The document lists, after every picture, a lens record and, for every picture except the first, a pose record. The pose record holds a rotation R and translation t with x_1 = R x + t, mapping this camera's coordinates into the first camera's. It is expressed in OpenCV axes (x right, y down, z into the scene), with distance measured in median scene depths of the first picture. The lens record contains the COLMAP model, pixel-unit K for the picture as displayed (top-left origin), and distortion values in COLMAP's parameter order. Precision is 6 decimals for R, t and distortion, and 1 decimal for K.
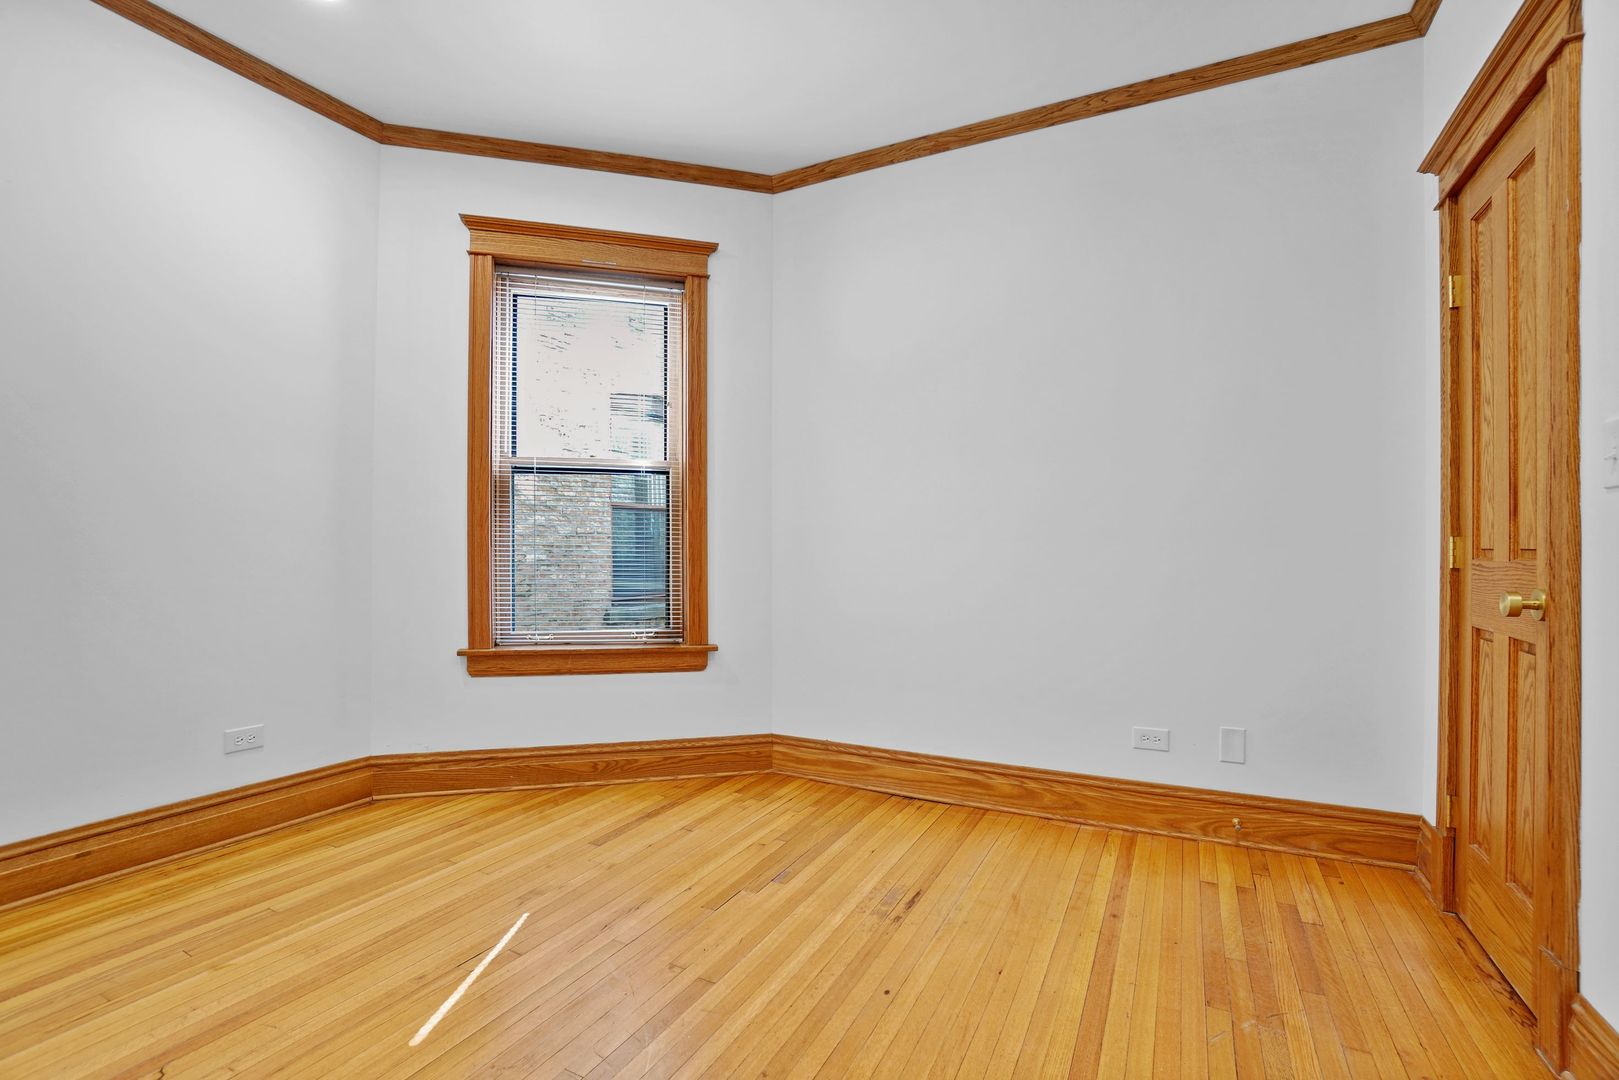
lens RADIAL K [[732.4, 0, 800.6], [0, 732.4, 540.7], [0, 0, 1]] dist [-0.065446, 0.025306]
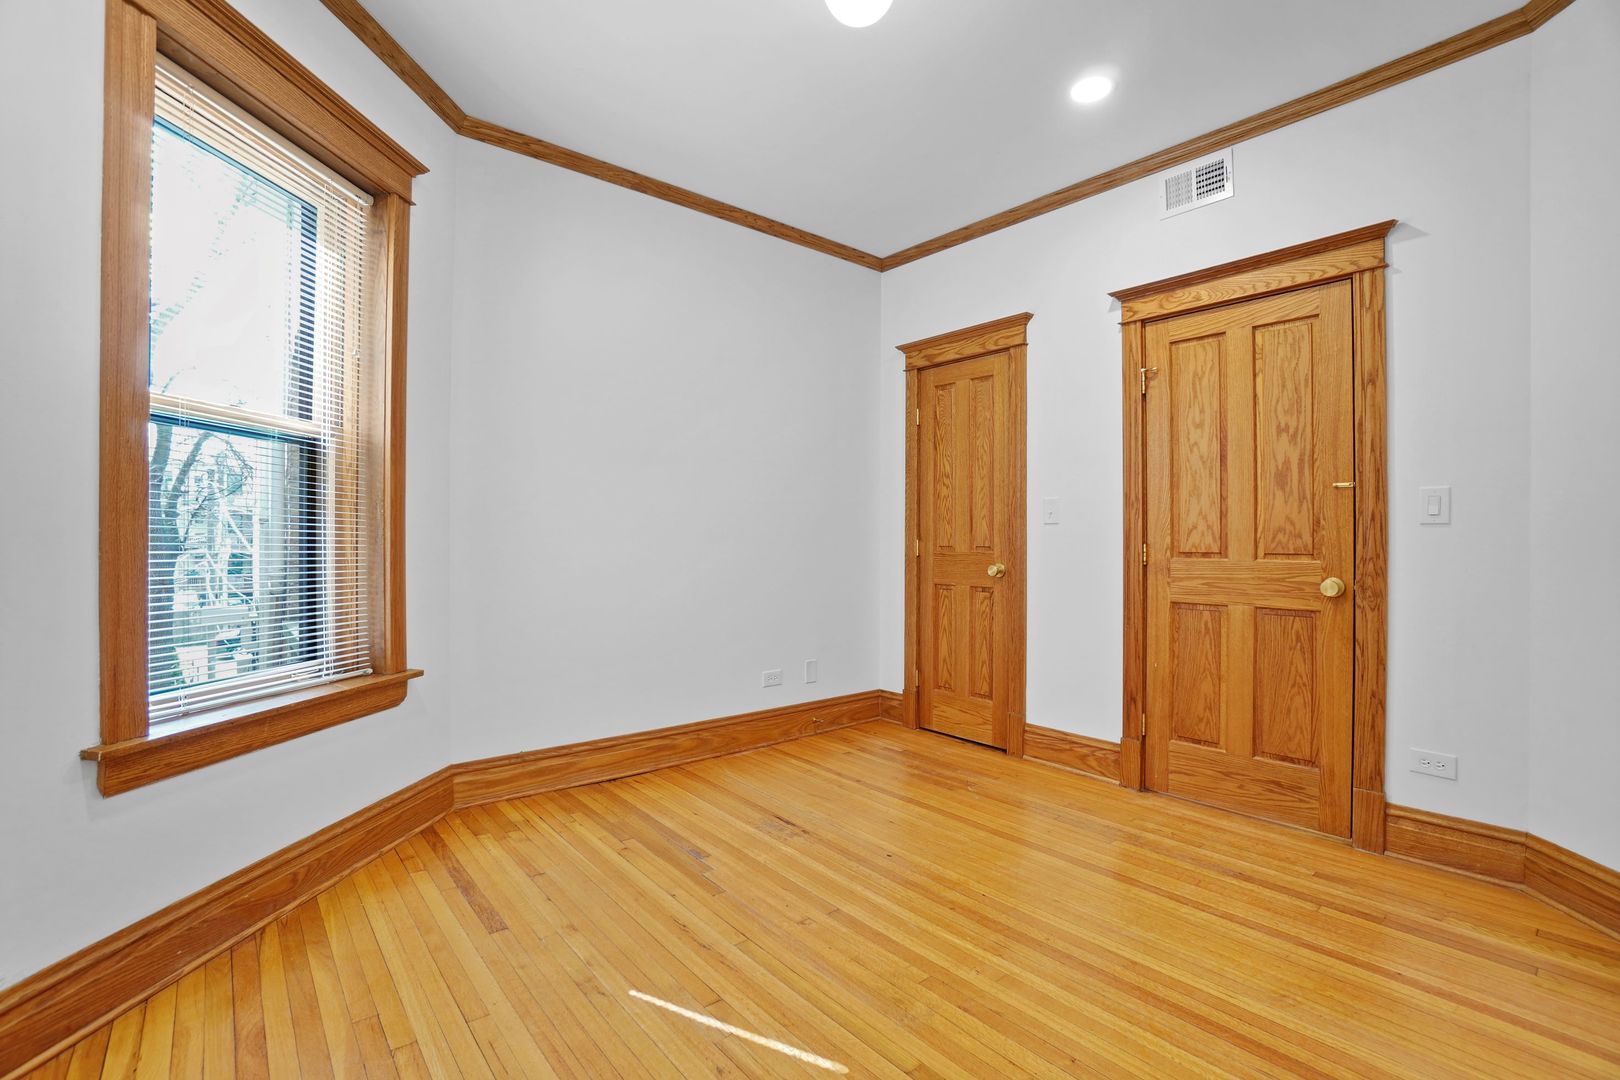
lens RADIAL K [[724.6, 0, 780.1], [0, 724.6, 532.4], [0, 0, 1]] dist [-0.018956, 0.000646]
pose [[0.414247, 0.010359, 0.910105, -0.729684], [-0.009688, 0.999929, -0.006972, -0.006777], [-0.910113, -0.005929, 0.414318, 0.336162]]
